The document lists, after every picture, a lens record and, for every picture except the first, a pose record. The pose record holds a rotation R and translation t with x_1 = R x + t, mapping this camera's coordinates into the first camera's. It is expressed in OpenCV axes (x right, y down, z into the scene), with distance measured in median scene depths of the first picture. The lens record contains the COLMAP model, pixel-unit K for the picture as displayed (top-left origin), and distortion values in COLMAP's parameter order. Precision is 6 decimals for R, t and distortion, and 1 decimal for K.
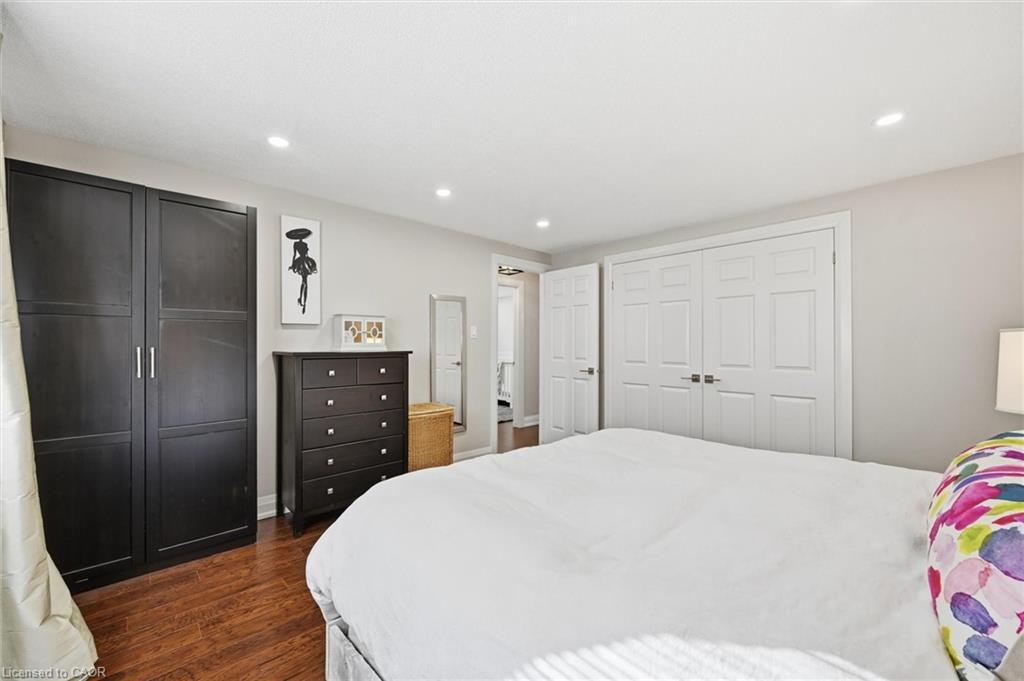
lens RADIAL K [[411.8, 0, 512.1], [0, 411.8, 342.7], [0, 0, 1]] dist [-0.000438, 0.000169]
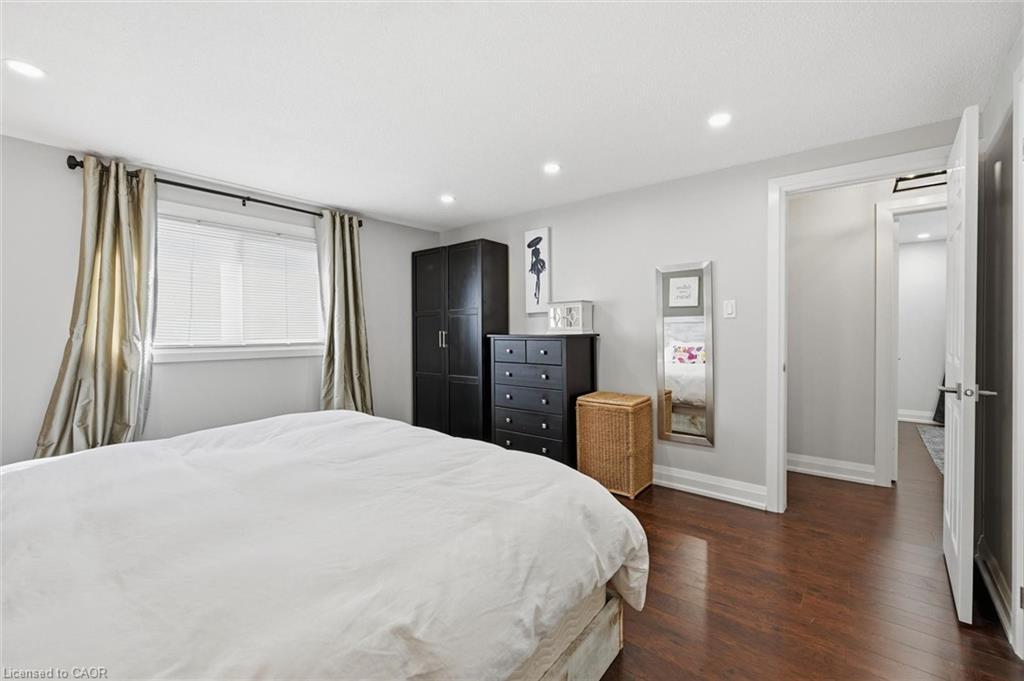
lens RADIAL K [[411.8, 0, 510.5], [0, 411.8, 335.4], [0, 0, 1]] dist [-0.000438, 0.000169]
pose [[0.120974, 0.004625, -0.992645, 0.744551], [0.006599, 0.999963, 0.005463, 0.017698], [0.992634, -0.007211, 0.120939, 0.761667]]
